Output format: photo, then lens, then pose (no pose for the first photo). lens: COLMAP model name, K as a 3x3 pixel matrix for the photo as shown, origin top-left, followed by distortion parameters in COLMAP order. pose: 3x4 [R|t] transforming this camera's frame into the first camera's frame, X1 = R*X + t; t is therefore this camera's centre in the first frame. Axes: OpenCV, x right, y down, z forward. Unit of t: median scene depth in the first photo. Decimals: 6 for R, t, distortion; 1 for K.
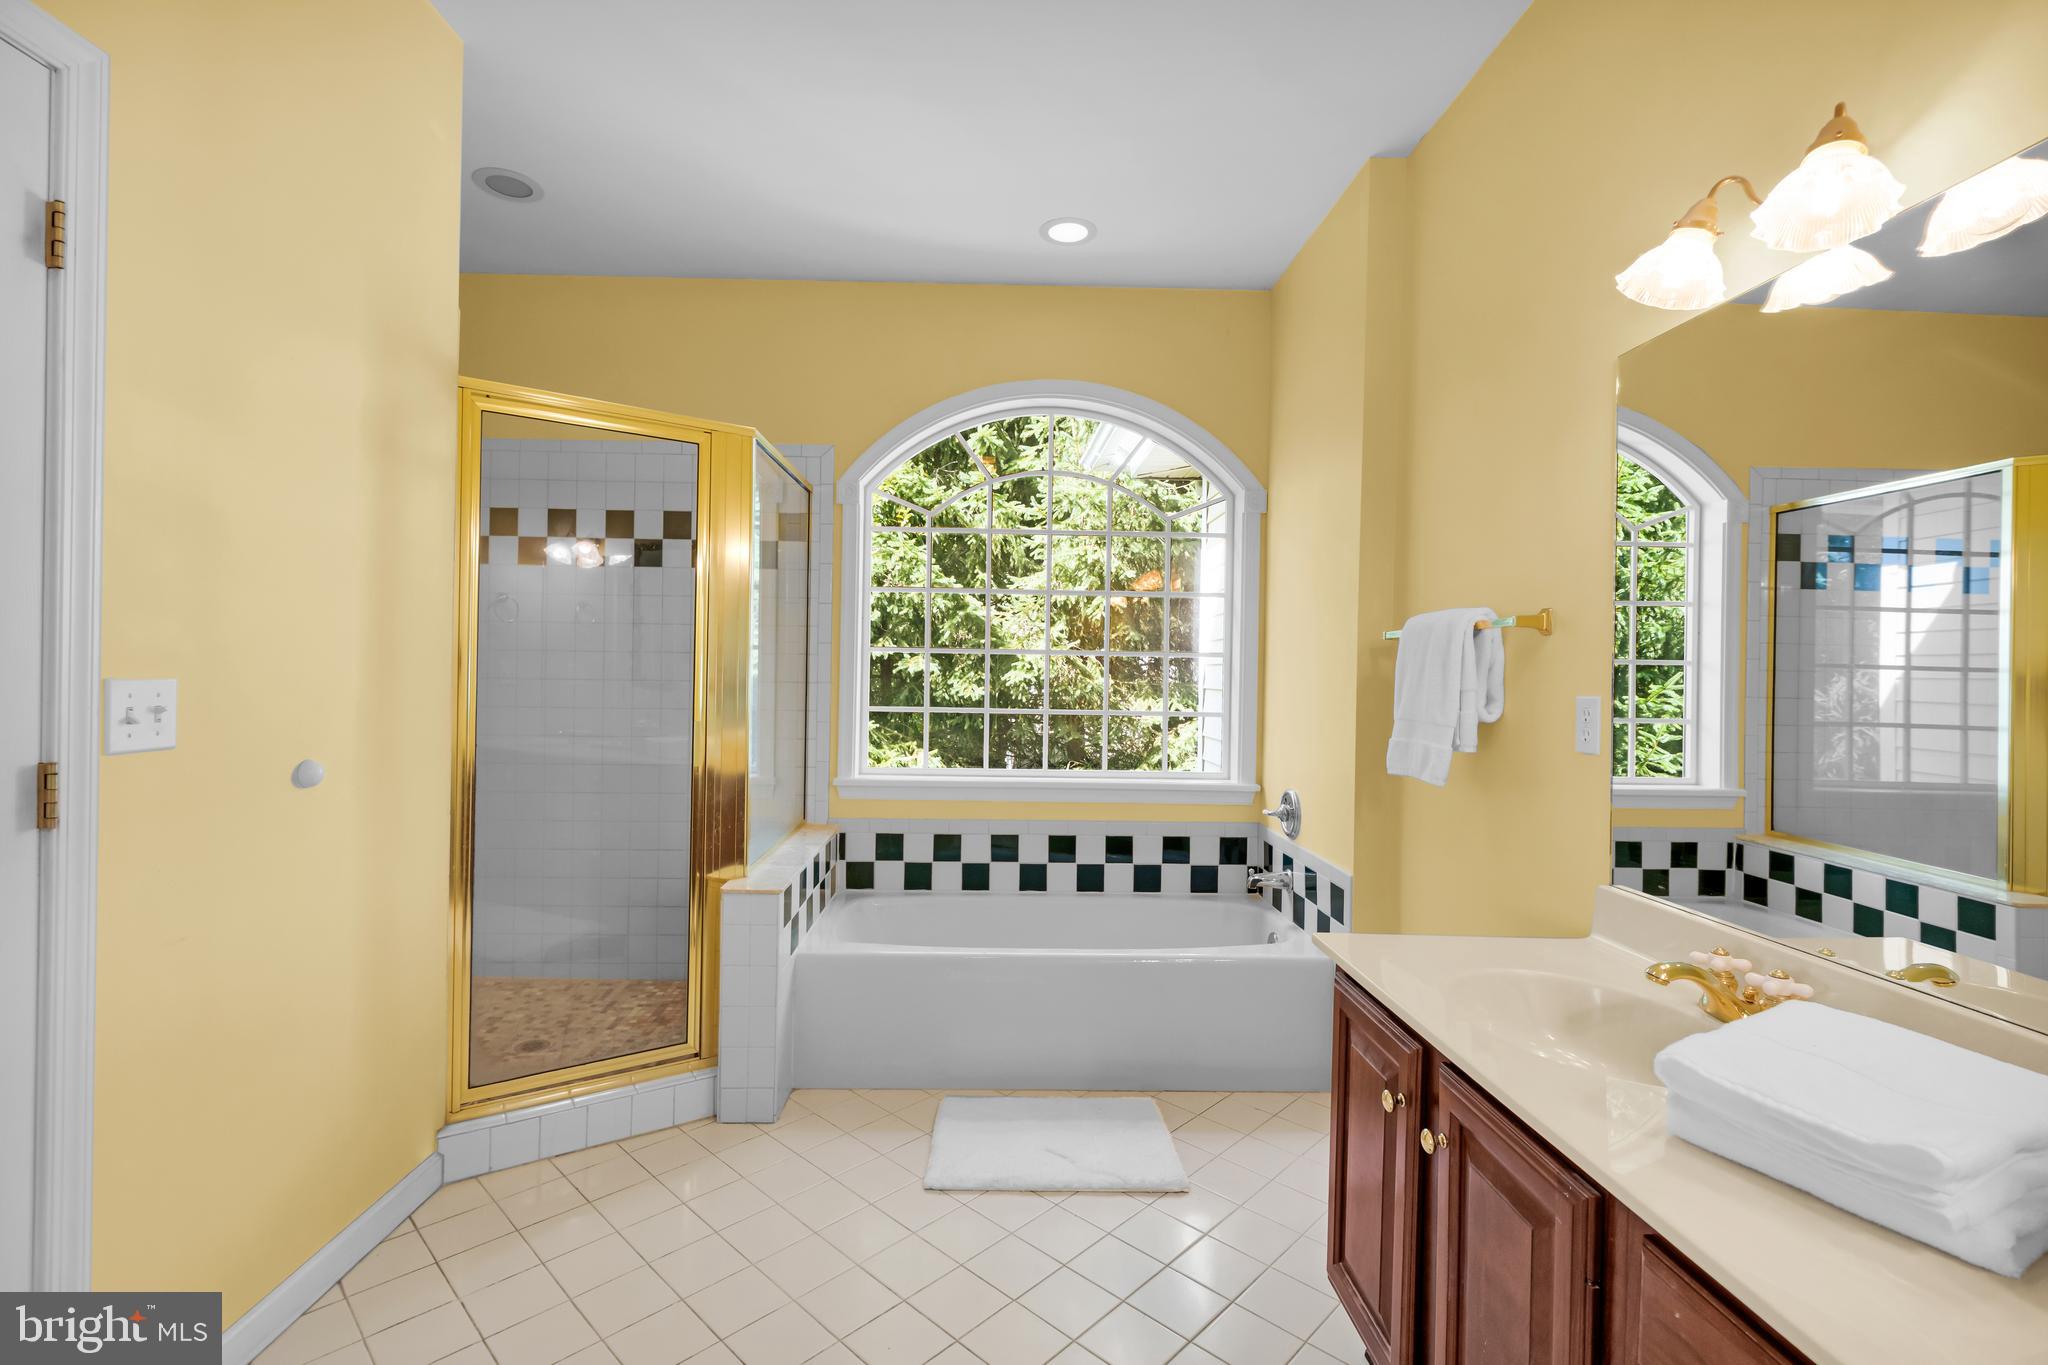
lens RADIAL K [[912.1, 0, 1019.6], [0, 912.1, 683.3], [0, 0, 1]] dist [0.002443, 0.000357]
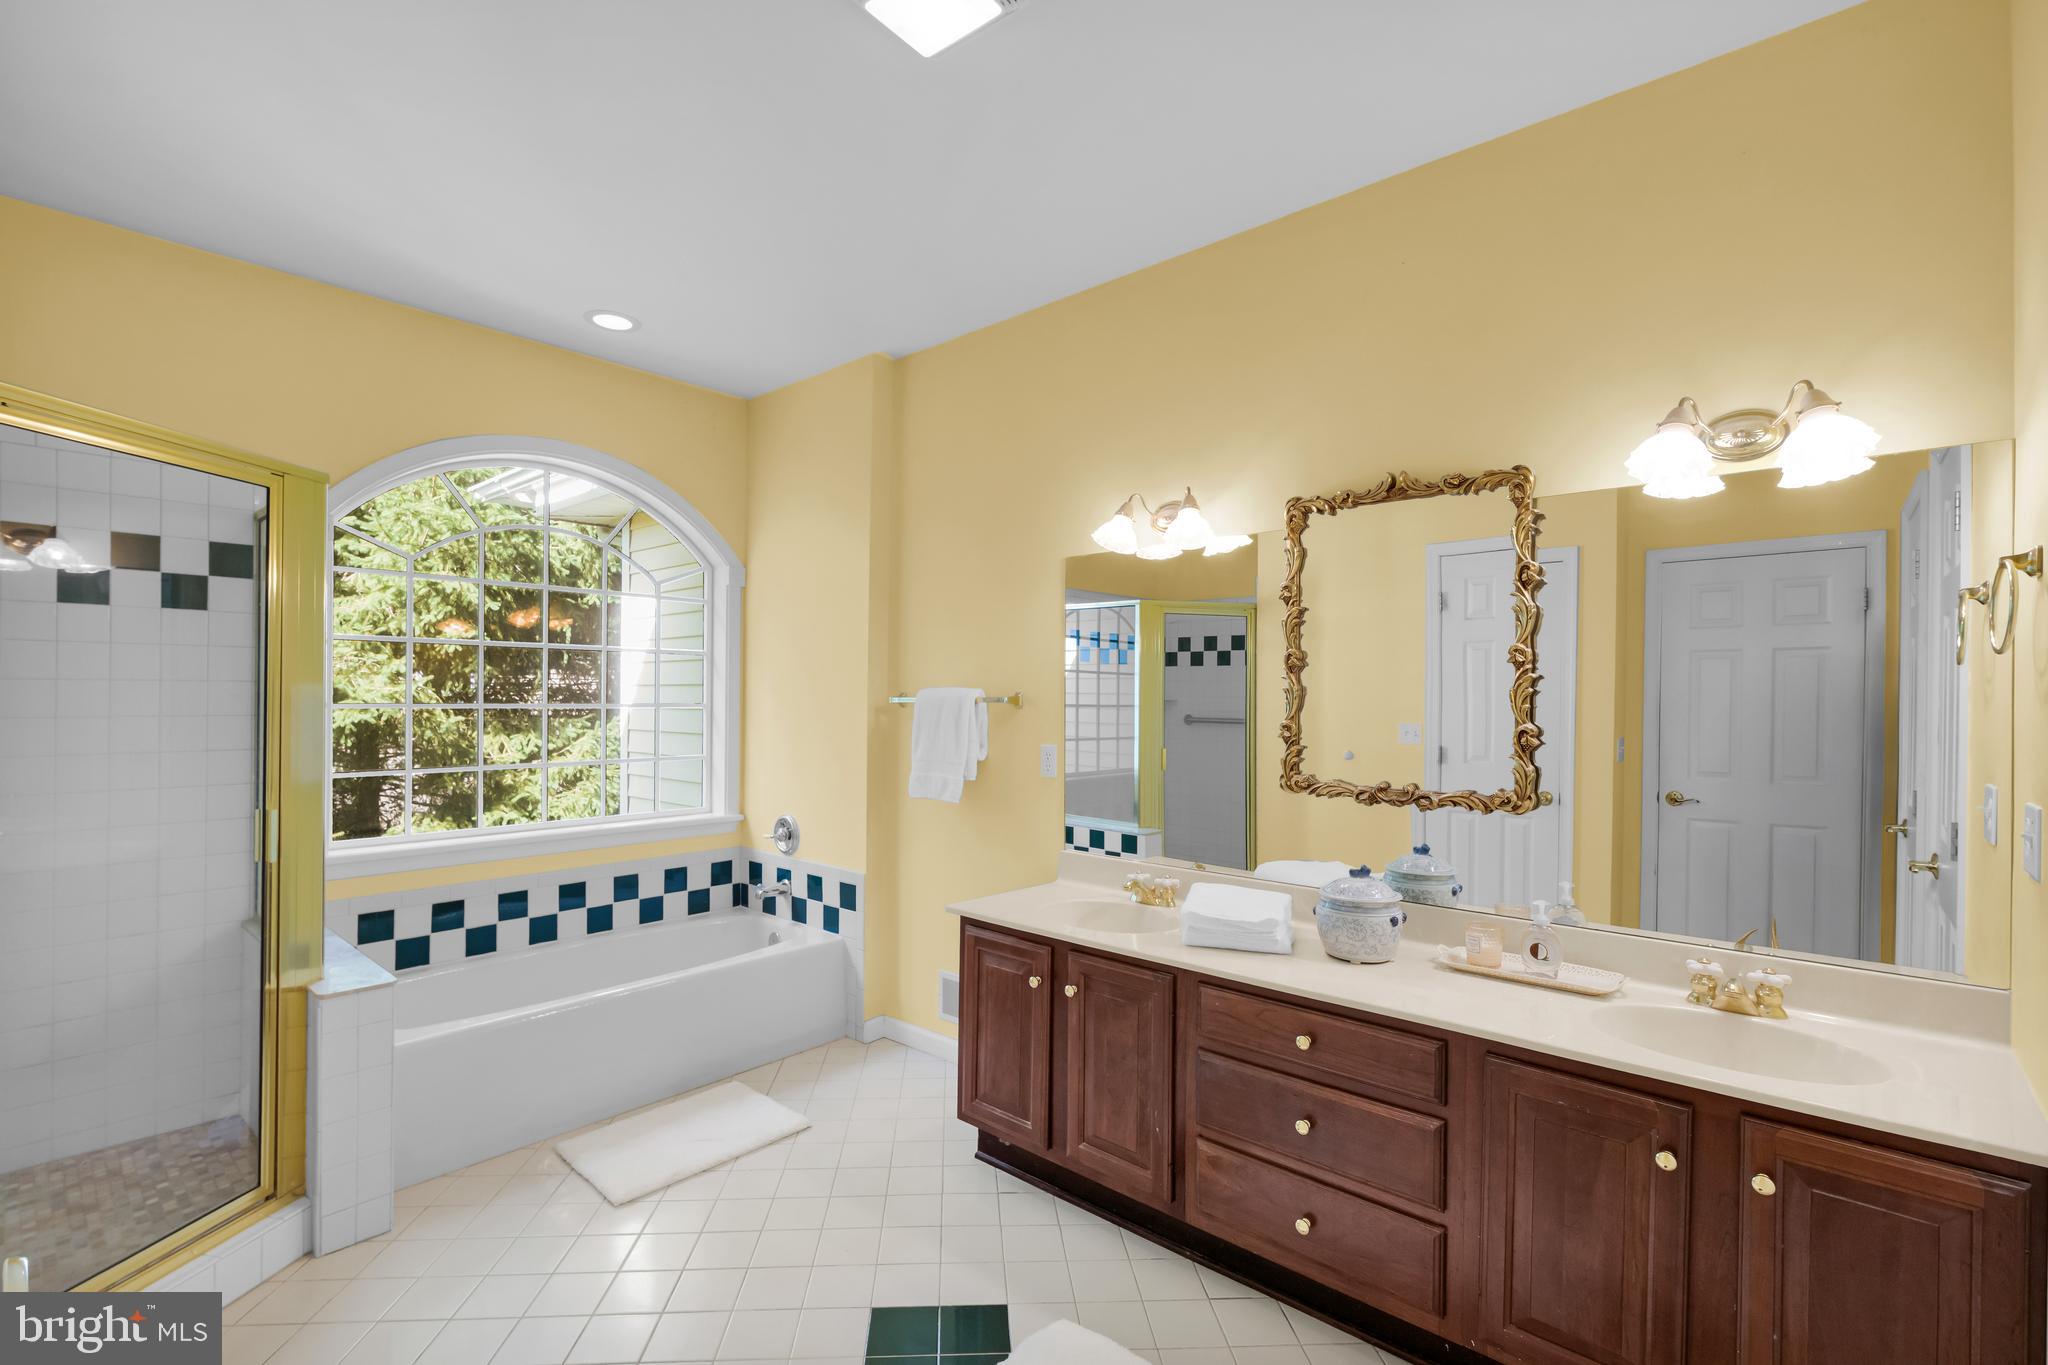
lens RADIAL K [[906.2, 0, 1024.5], [0, 906.2, 703.9], [0, 0, 1]] dist [0.000060, 0.000182]
pose [[0.679747, -0.017866, 0.733229, -0.455486], [0.011643, 0.999840, 0.013569, -0.058293], [-0.733354, -0.000687, 0.679847, -0.100187]]
